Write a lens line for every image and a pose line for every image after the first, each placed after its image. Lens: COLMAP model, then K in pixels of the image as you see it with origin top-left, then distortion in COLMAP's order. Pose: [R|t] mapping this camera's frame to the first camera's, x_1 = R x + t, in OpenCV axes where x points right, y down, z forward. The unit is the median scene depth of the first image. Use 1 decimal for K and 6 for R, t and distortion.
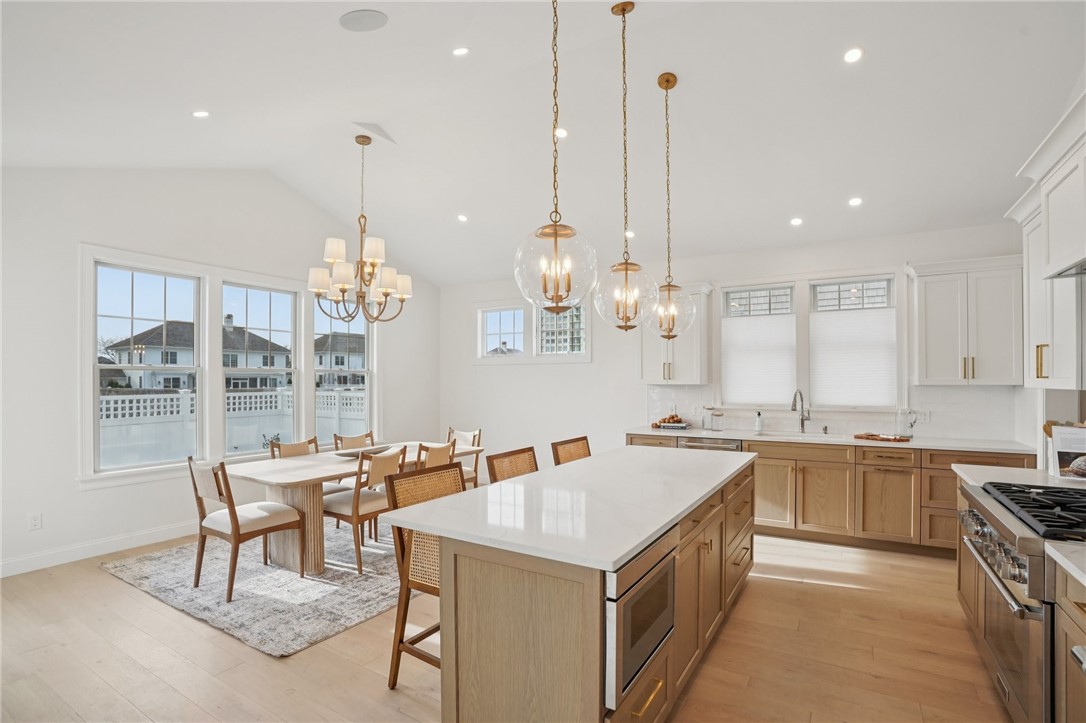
lens RADIAL K [[513.8, 0, 541.9], [0, 513.8, 370.3], [0, 0, 1]] dist [-0.041395, -0.000149]
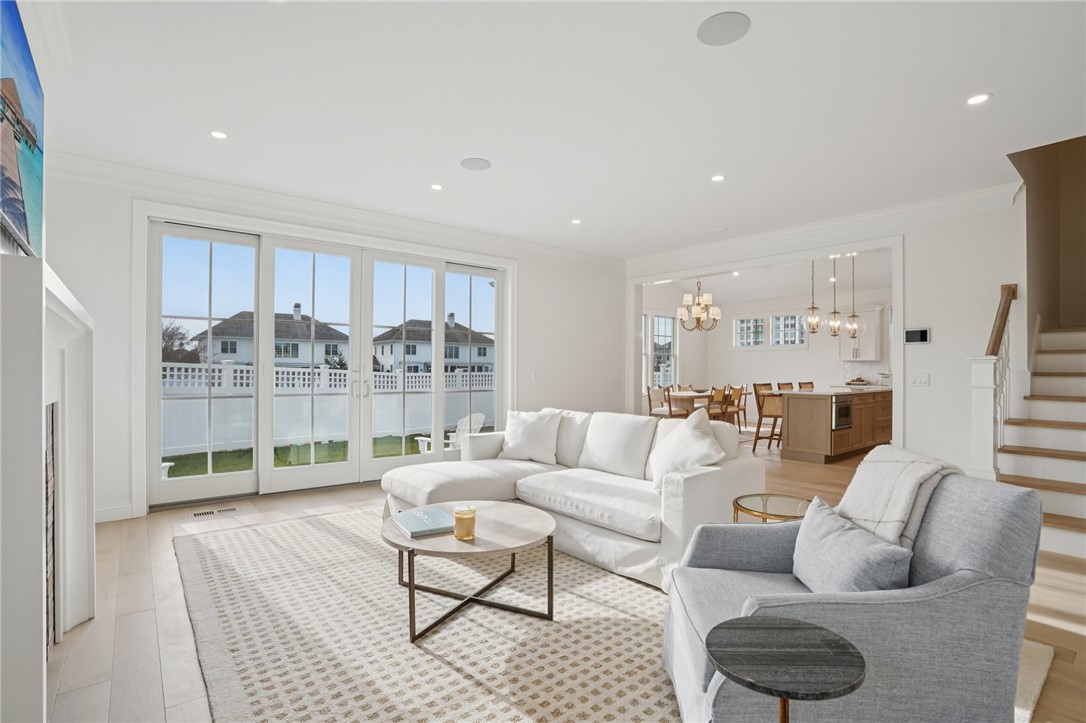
lens RADIAL K [[513.8, 0, 546.2], [0, 513.8, 370.8], [0, 0, 1]] dist [-0.041395, -0.000149]
pose [[0.946668, 0.002666, -0.322200, -0.208614], [0.004111, 0.999784, 0.020351, 0.022109], [0.322184, -0.020590, 0.946453, -1.018623]]
